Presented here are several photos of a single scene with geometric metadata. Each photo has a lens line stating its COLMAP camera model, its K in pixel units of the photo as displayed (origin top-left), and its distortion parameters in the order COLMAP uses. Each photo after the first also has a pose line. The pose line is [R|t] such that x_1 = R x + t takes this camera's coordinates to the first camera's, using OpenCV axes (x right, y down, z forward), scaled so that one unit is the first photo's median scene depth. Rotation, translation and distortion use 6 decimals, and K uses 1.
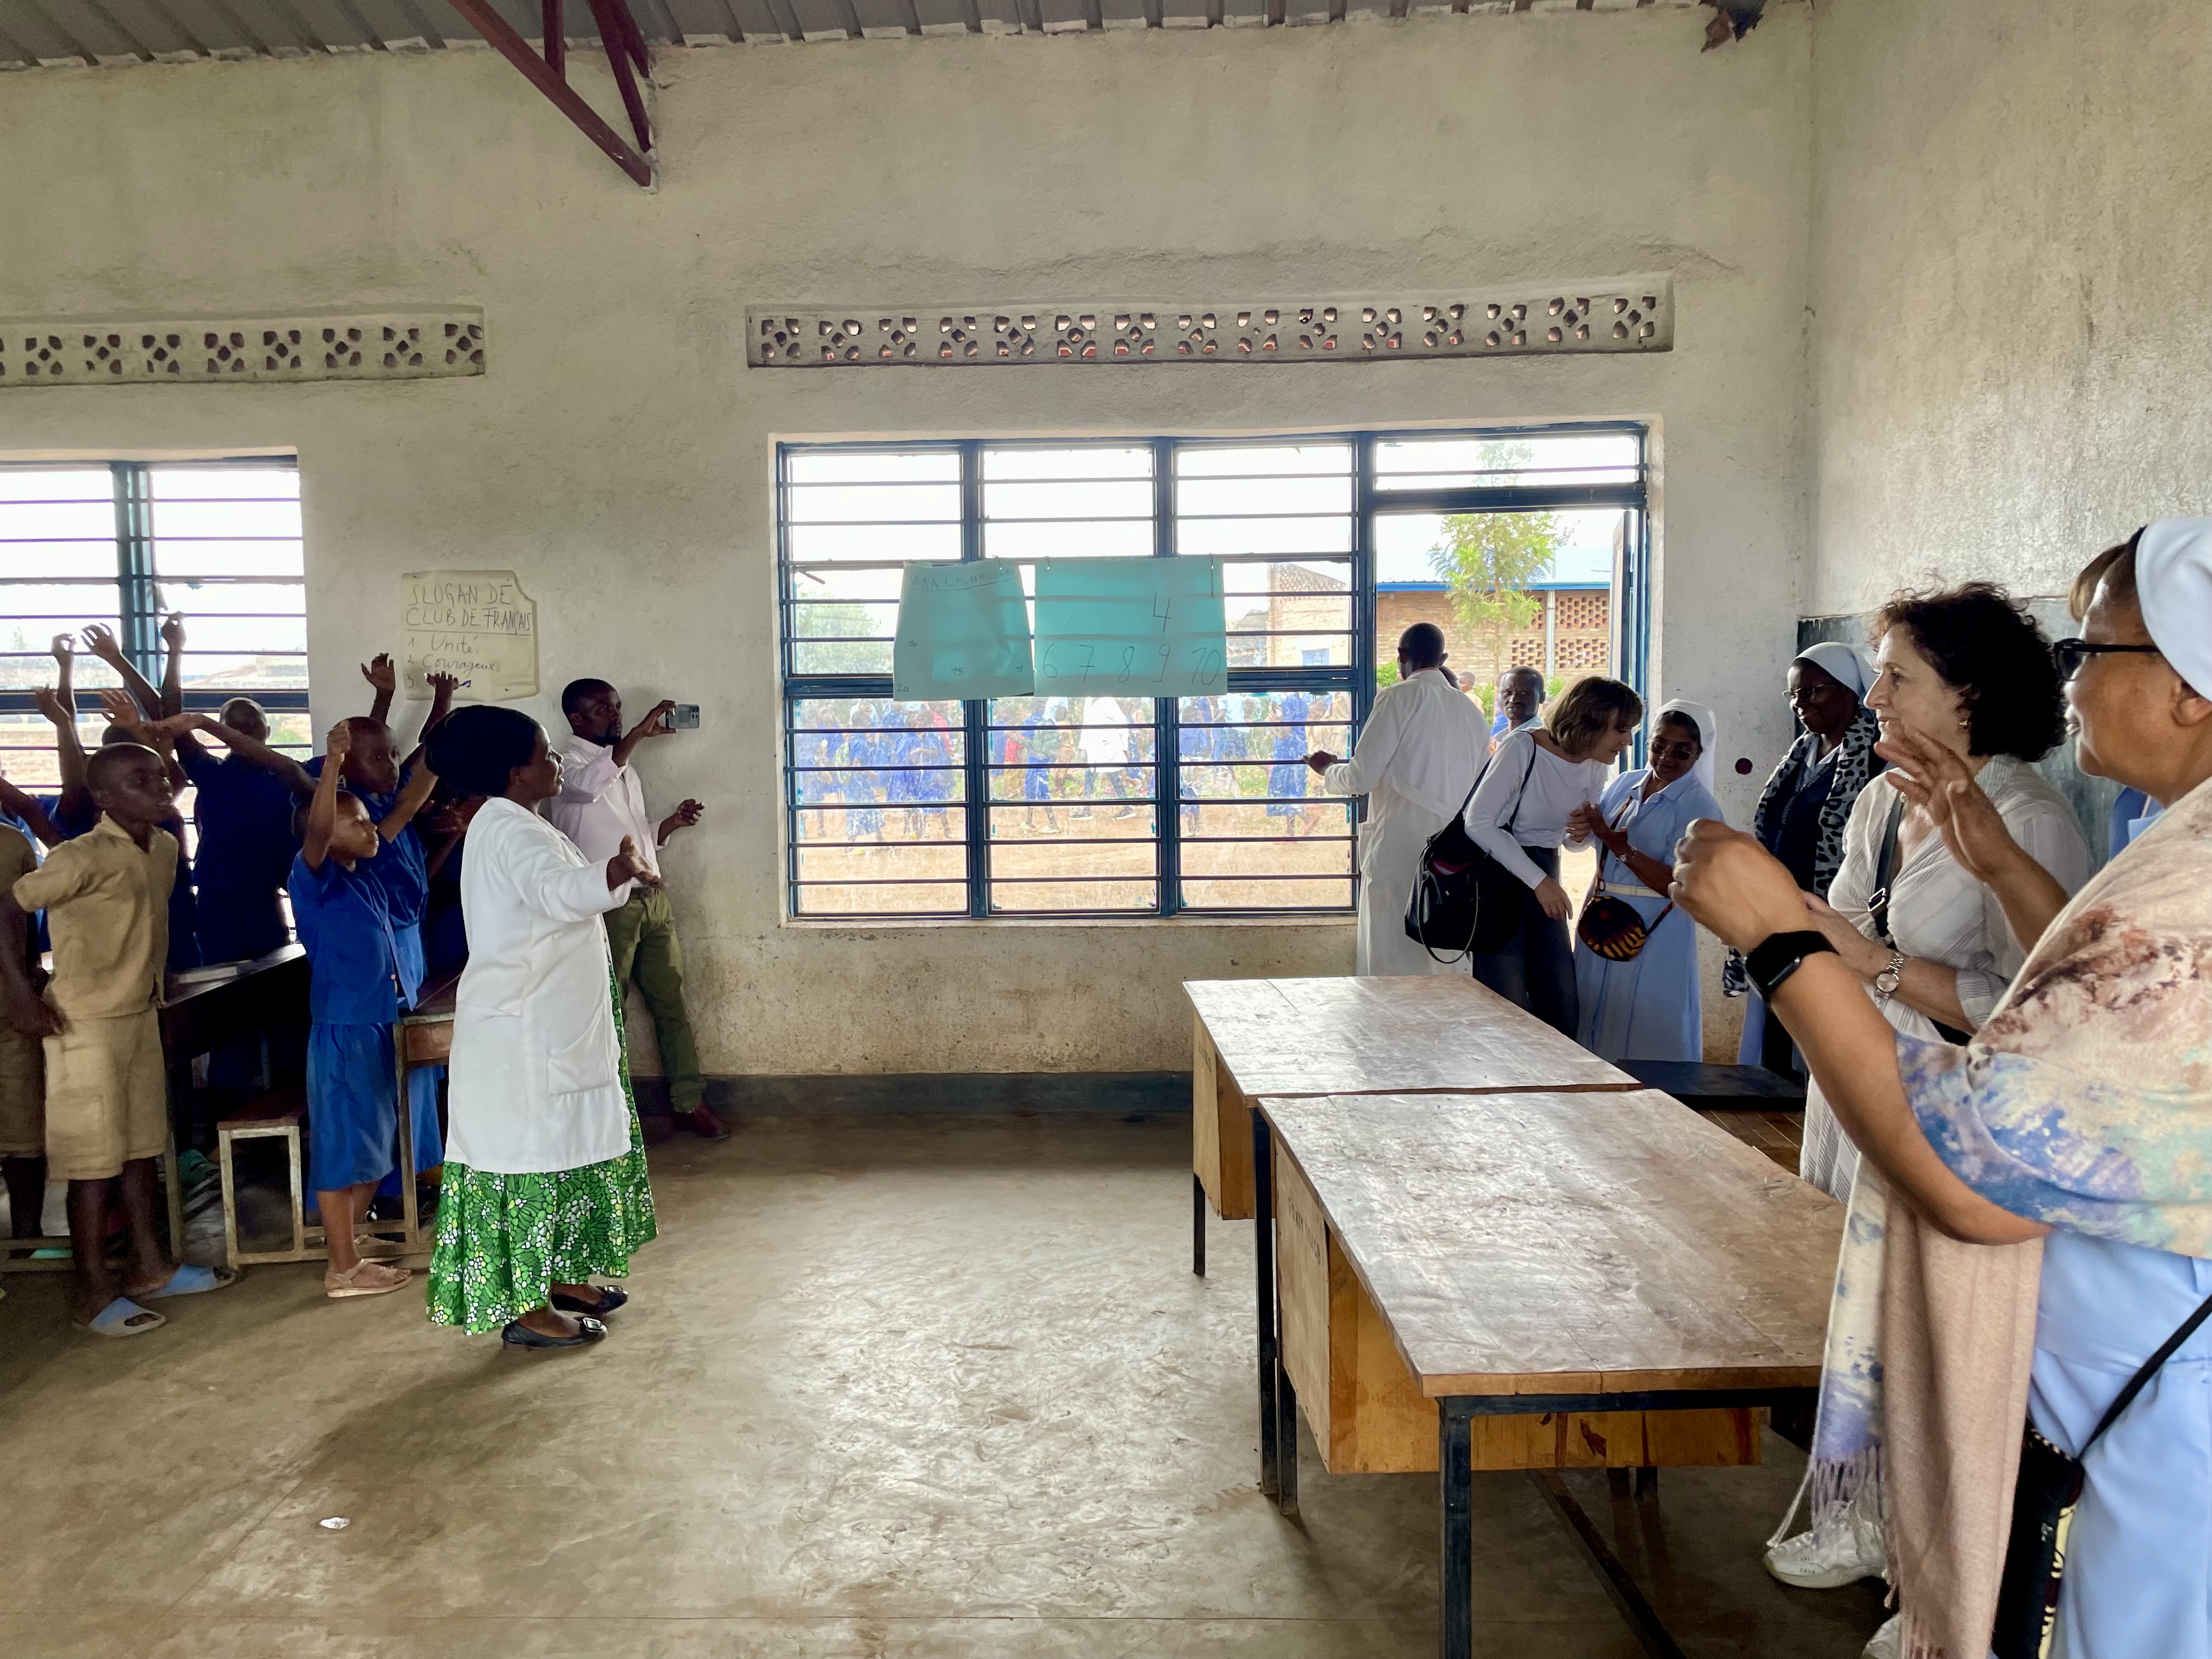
lens RADIAL K [[1634.9, 0, 1106.0], [0, 1634.9, 829.5], [0, 0, 1]] dist [0.068880, -0.085136]
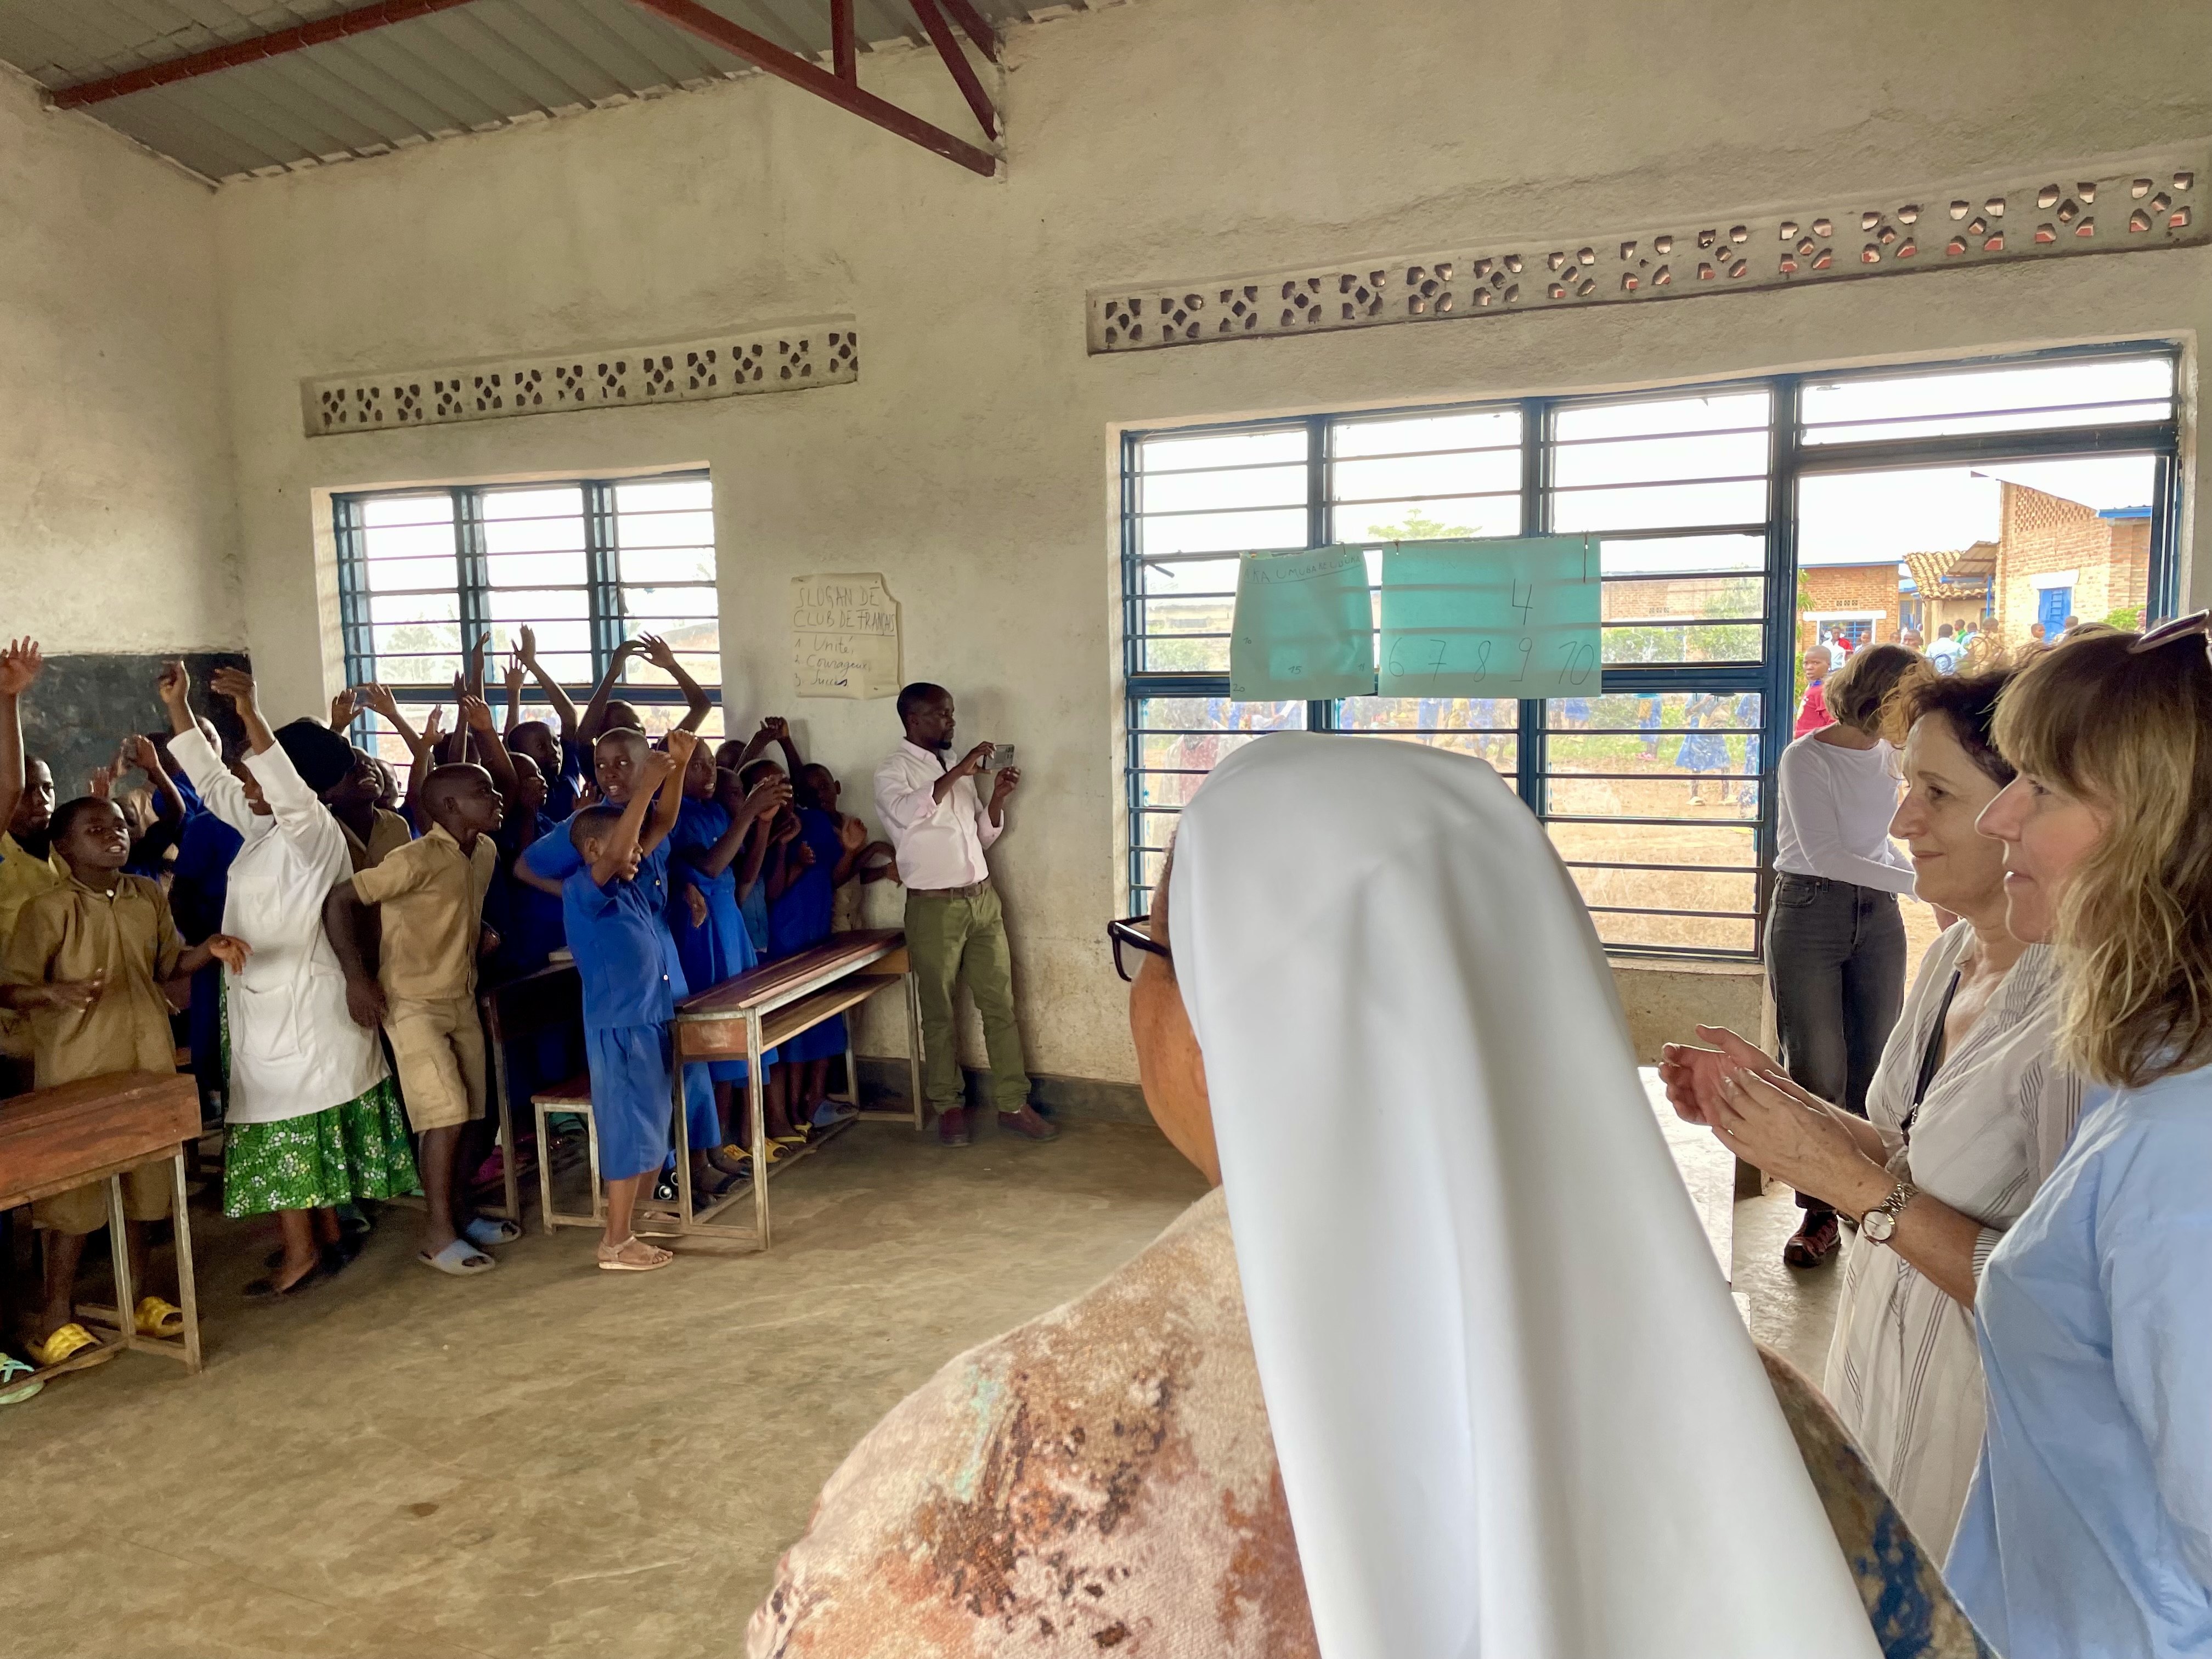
lens RADIAL K [[1649.1, 0, 1097.1], [0, 1649.1, 854.8], [0, 0, 1]] dist [0.082789, -0.109674]
pose [[0.920299, 0.044234, -0.388707, 0.173824], [-0.026340, 0.998339, 0.051247, -0.037362], [0.390328, -0.036925, 0.919935, 0.094701]]
